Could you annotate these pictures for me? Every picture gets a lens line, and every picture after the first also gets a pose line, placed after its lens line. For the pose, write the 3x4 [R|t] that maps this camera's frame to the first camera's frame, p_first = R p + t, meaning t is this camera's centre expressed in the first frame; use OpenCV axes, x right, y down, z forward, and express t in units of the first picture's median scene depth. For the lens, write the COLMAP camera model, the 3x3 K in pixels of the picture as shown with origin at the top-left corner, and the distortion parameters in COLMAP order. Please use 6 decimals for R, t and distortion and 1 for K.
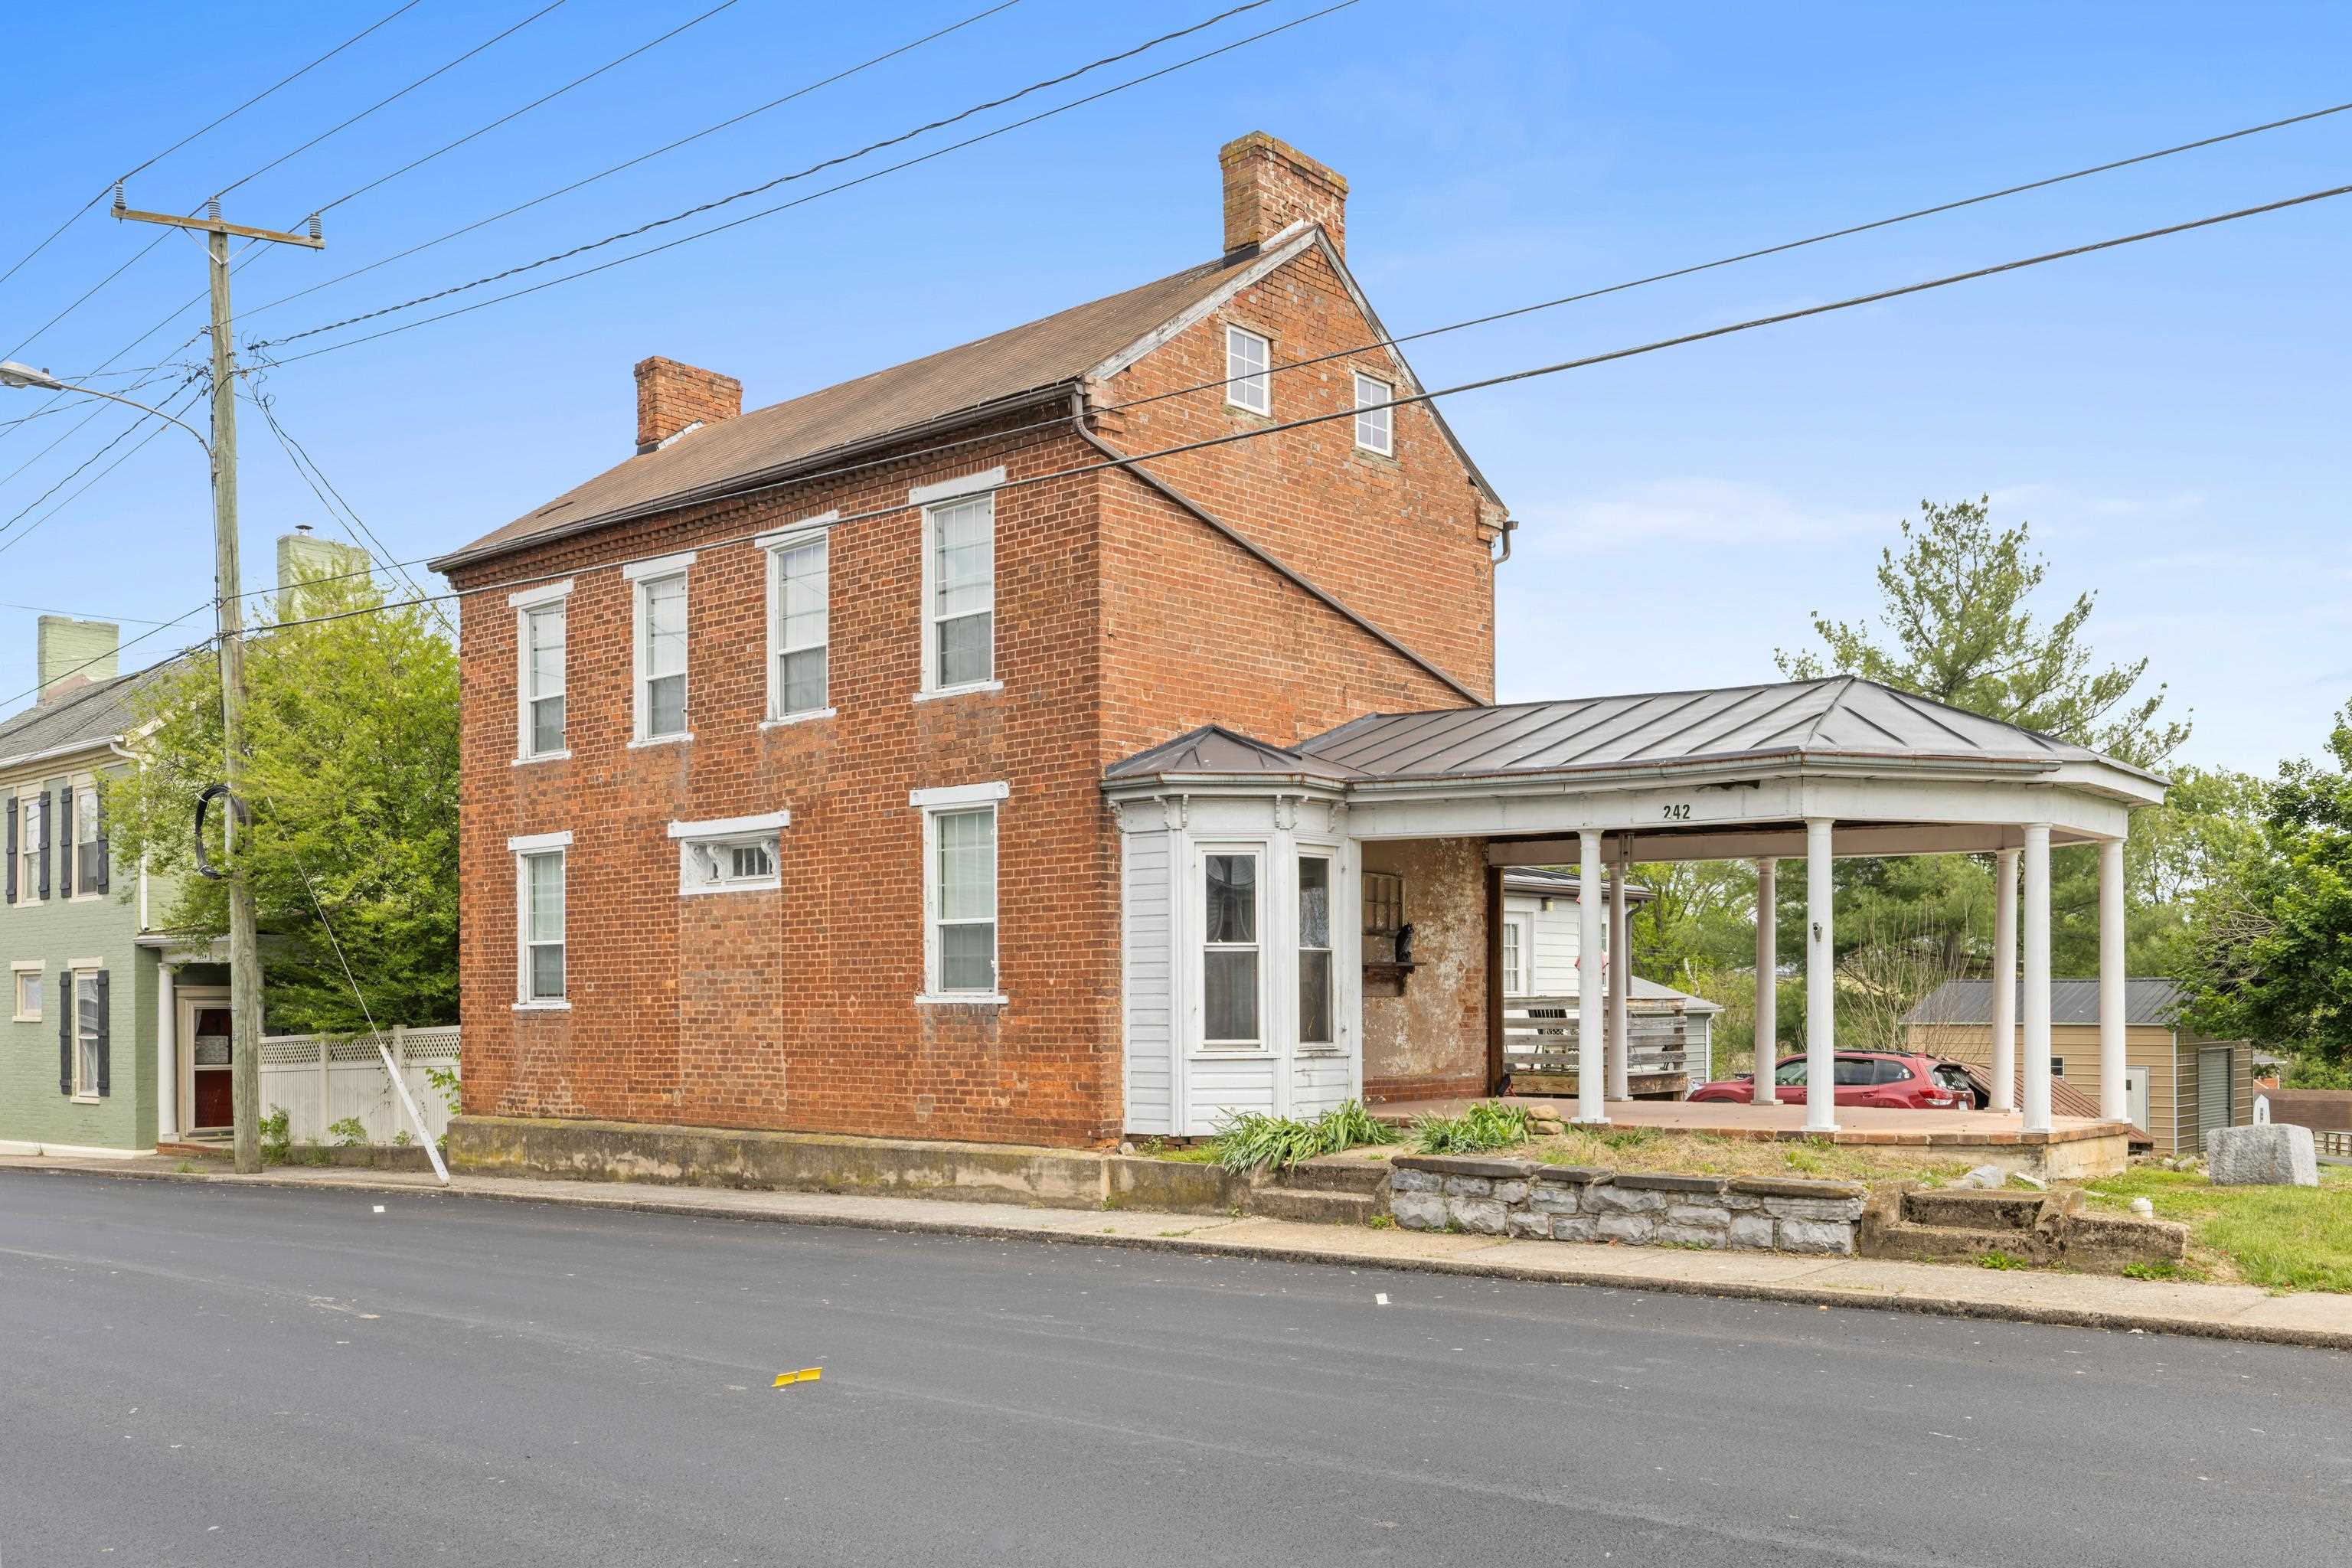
lens RADIAL K [[2101.0, 0, 1174.3], [0, 2101.0, 1014.9], [0, 0, 1]] dist [-0.003435, -0.006783]
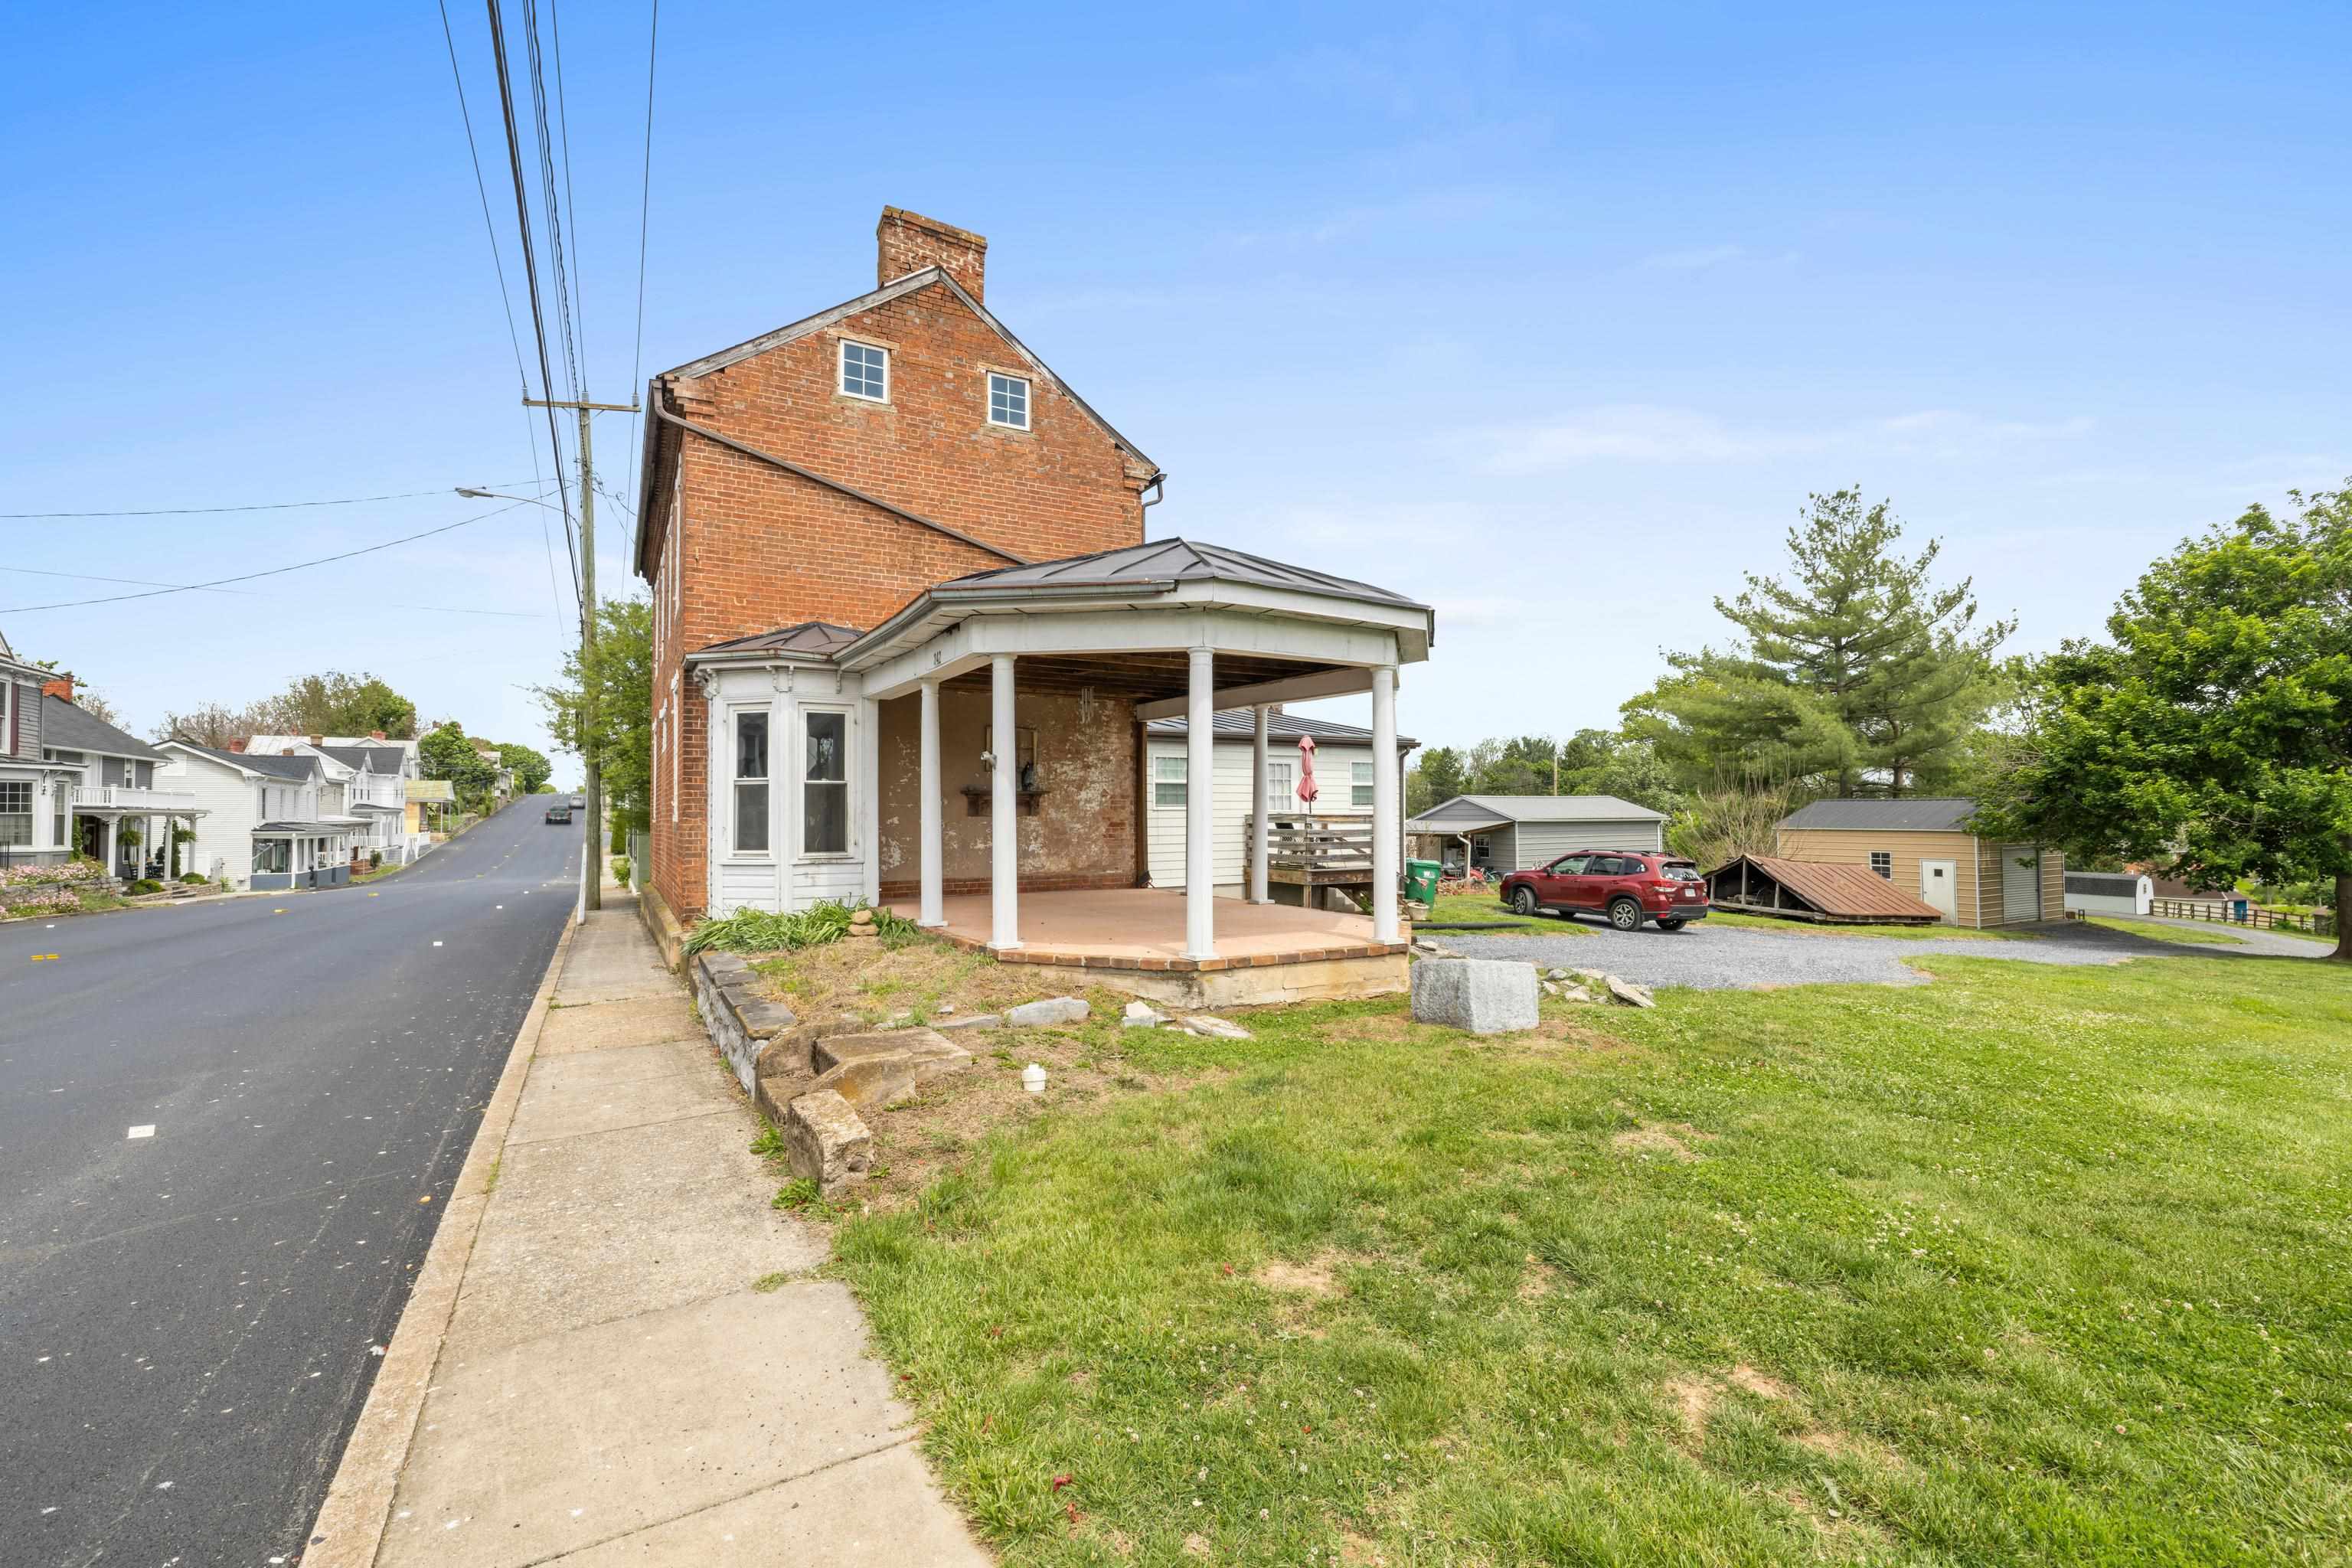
lens RADIAL K [[1003.2, 0, 1171.3], [0, 1003.2, 788.1], [0, 0, 1]] dist [-0.000296, 0.000181]
pose [[0.944998, -0.009685, -0.326934, 0.436981], [-0.000142, 0.999549, -0.030024, -0.007693], [0.327077, 0.028419, 0.944570, 0.431727]]
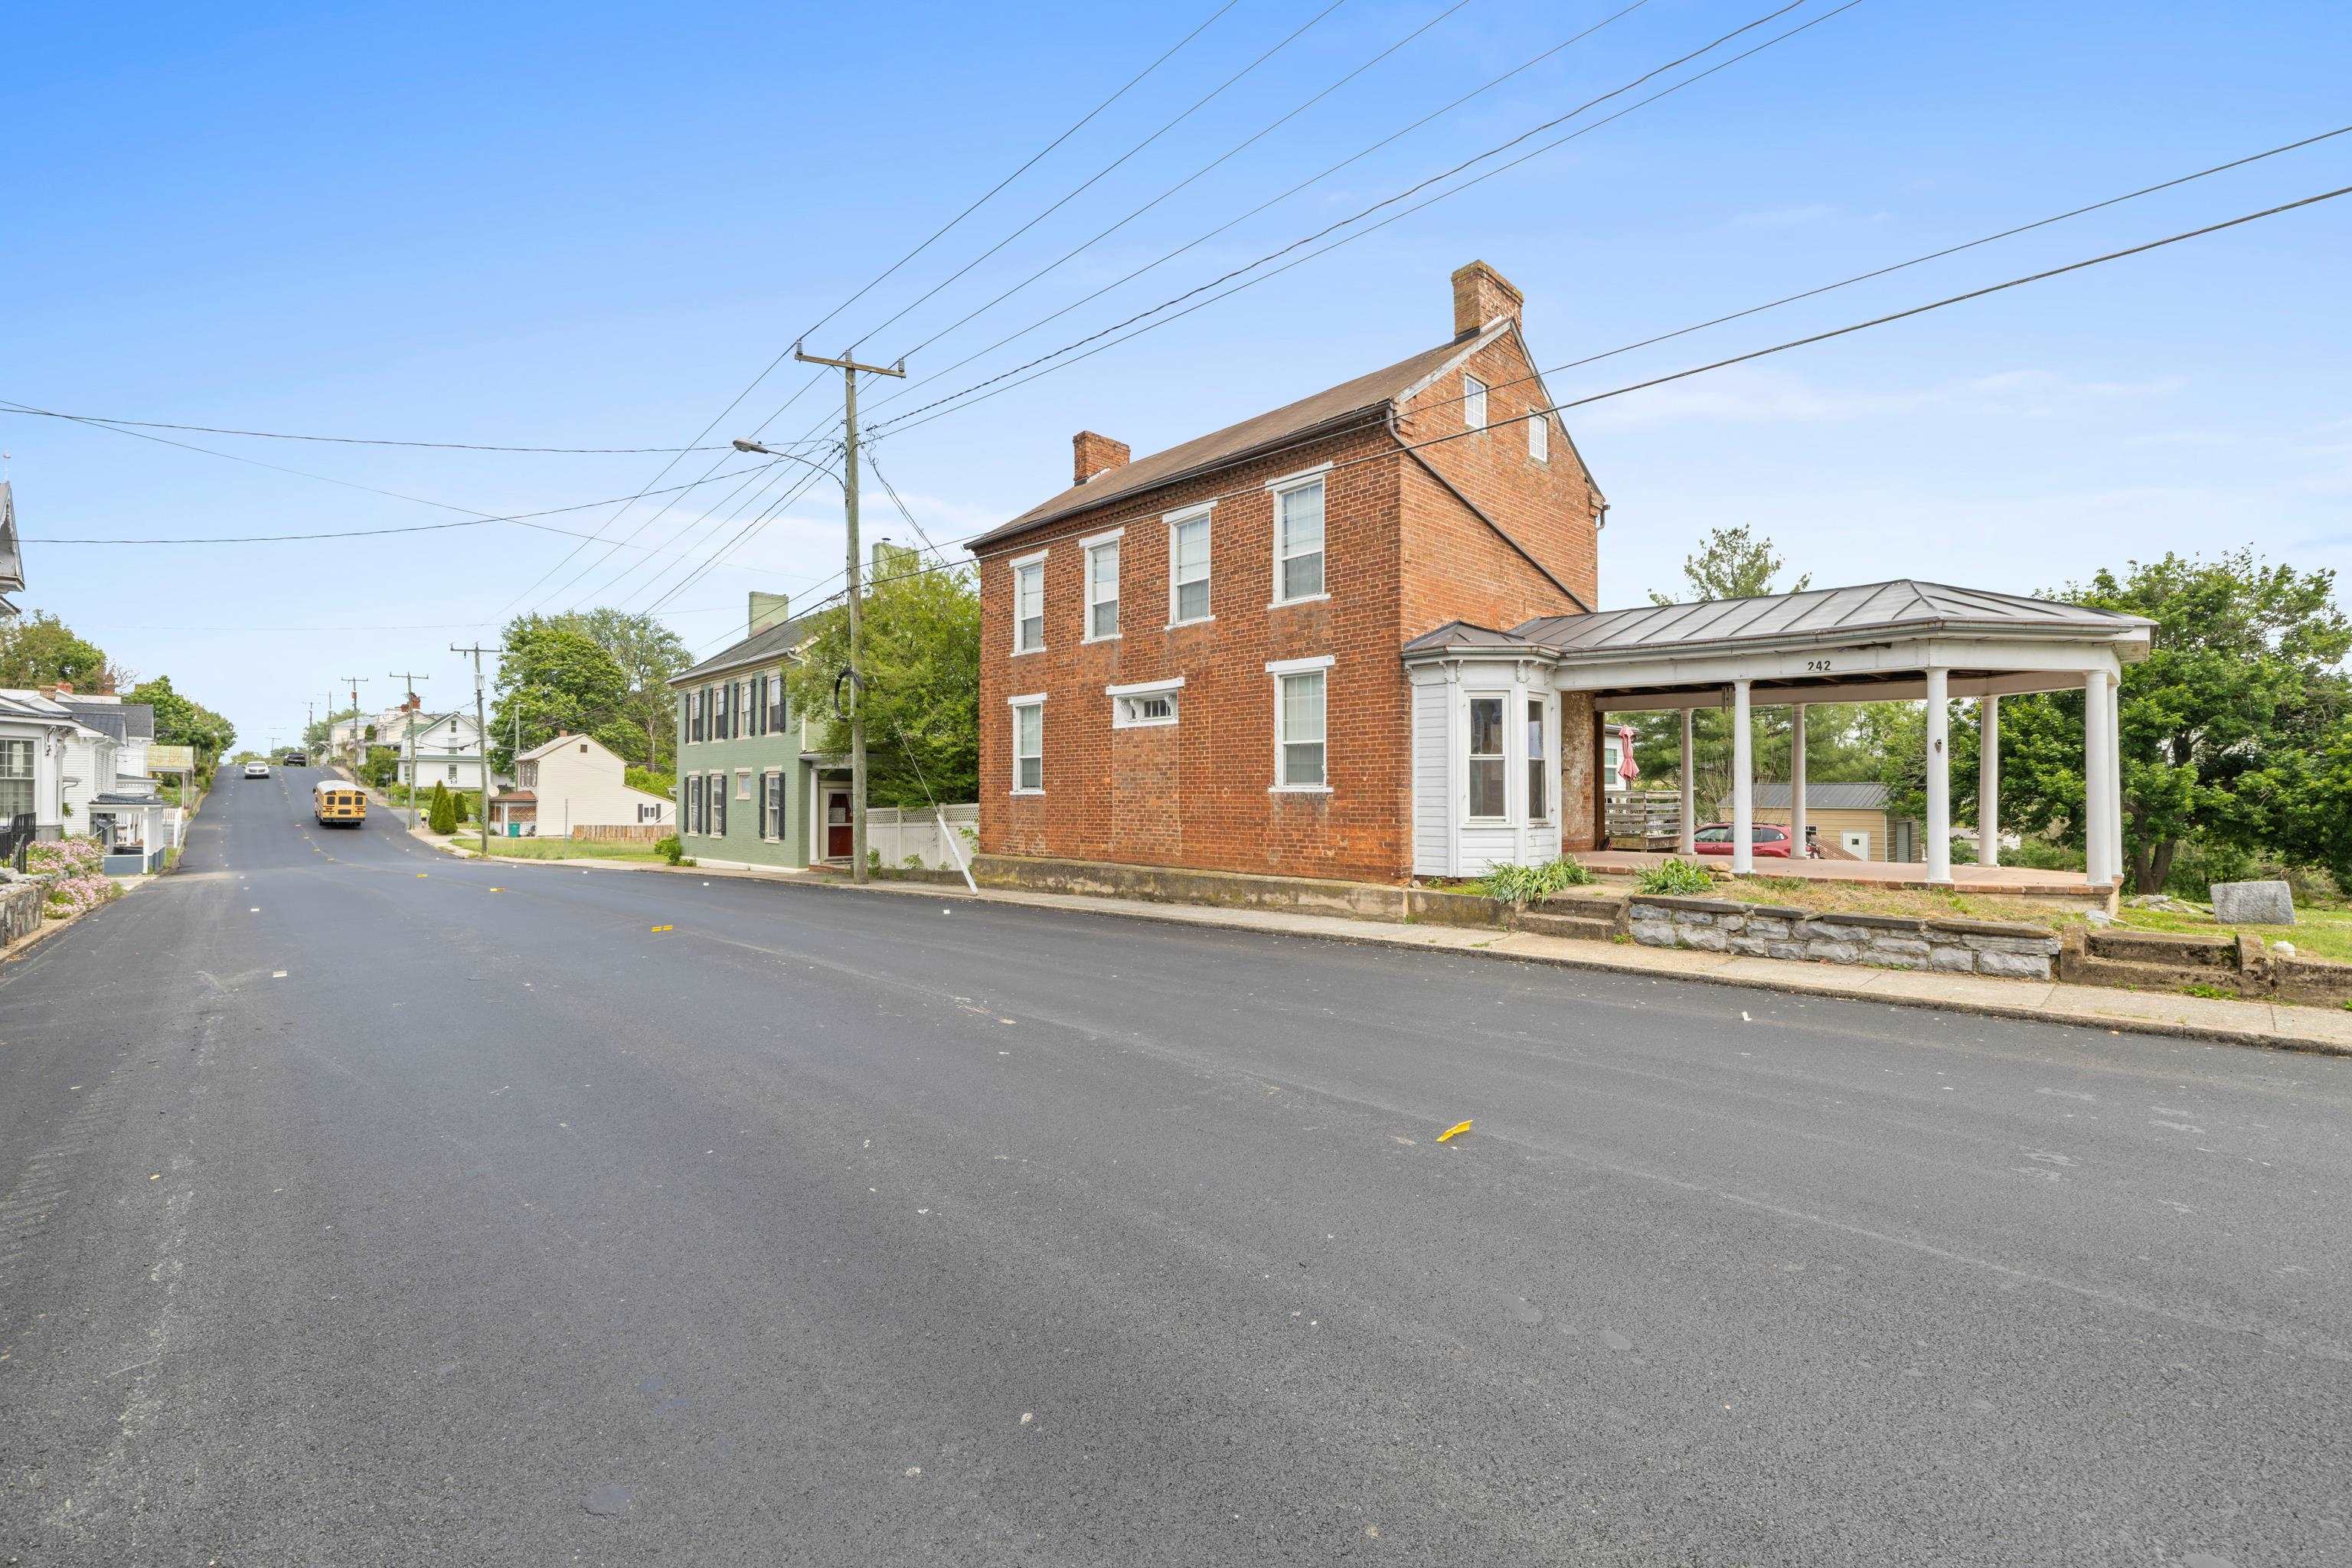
lens RADIAL K [[1004.6, 0, 1176.0], [0, 1004.6, 784.0], [0, 0, 1]] dist [-0.008071, 0.000247]
pose [[0.996256, 0.004400, -0.086344, -0.125181], [-0.005699, 0.999874, -0.014812, 0.000247], [0.086268, 0.015249, 0.996155, 0.207206]]
